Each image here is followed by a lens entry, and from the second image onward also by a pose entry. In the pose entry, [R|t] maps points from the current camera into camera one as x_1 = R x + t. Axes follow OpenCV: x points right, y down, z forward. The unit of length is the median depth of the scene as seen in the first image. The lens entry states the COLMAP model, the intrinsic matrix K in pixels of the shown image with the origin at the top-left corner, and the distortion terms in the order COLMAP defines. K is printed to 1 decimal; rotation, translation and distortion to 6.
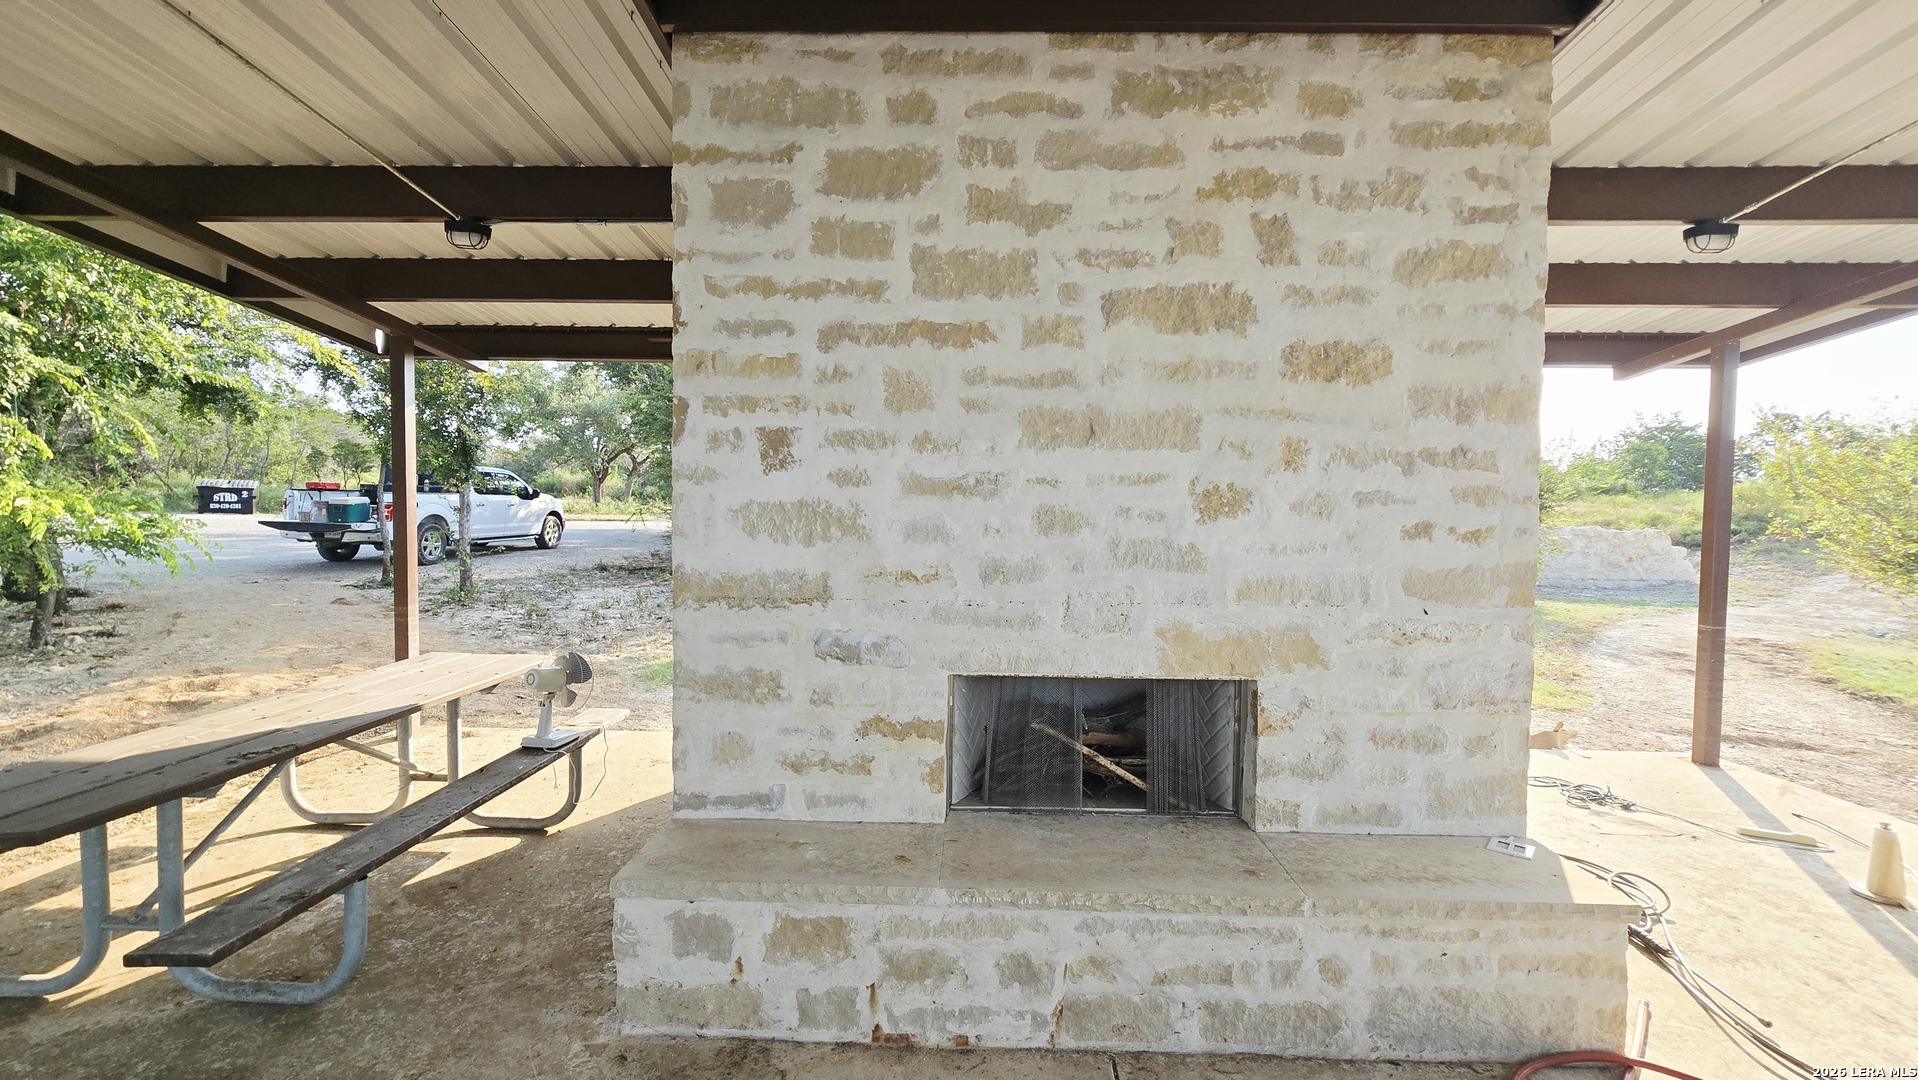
lens RADIAL K [[783.1, 0, 959.0], [0, 783.1, 540.0], [0, 0, 1]] dist [-0.001841, 0.000053]
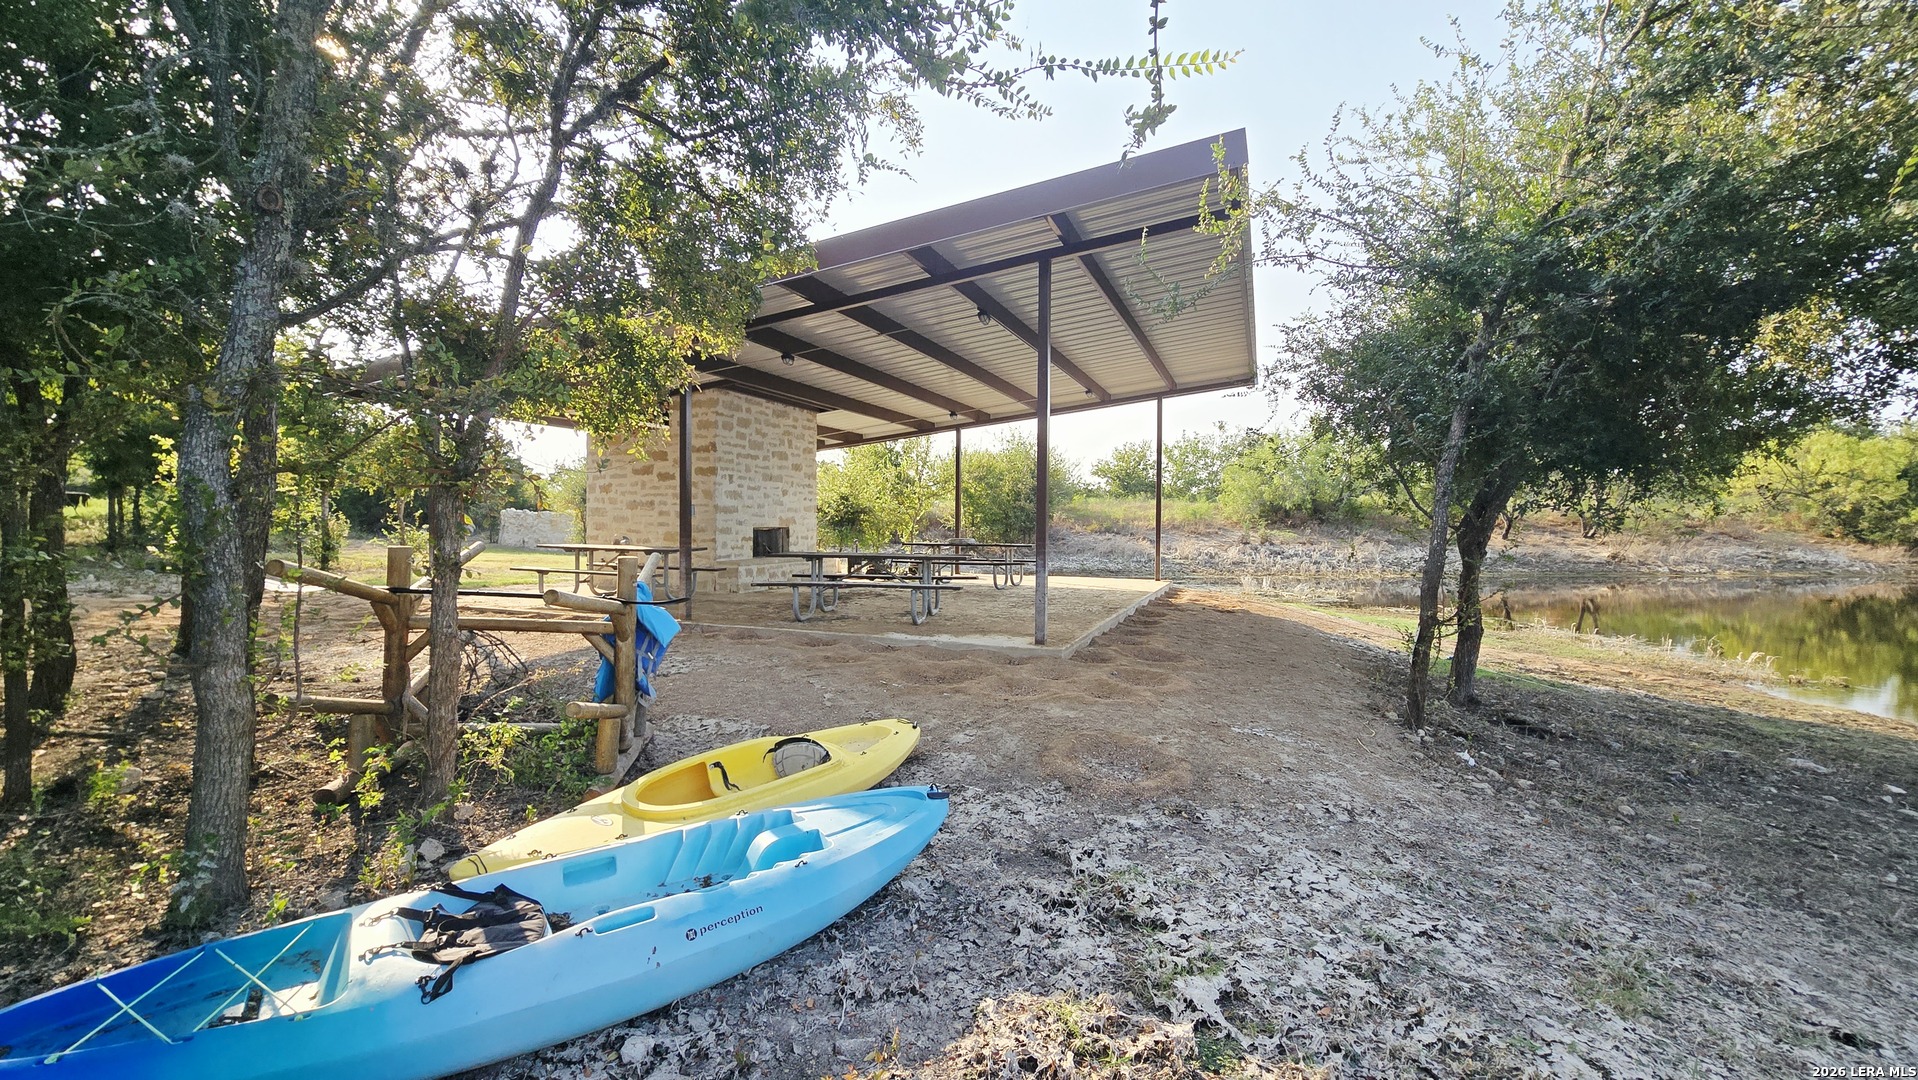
lens RADIAL K [[783.1, 0, 959.0], [0, 783.1, 540.0], [0, 0, 1]] dist [-0.001841, 0.000053]
pose [[0.312476, -0.037529, 0.949184, -4.256535], [0.045725, 0.998655, 0.024432, 0.191269], [-0.948824, 0.035767, 0.313772, -1.720134]]
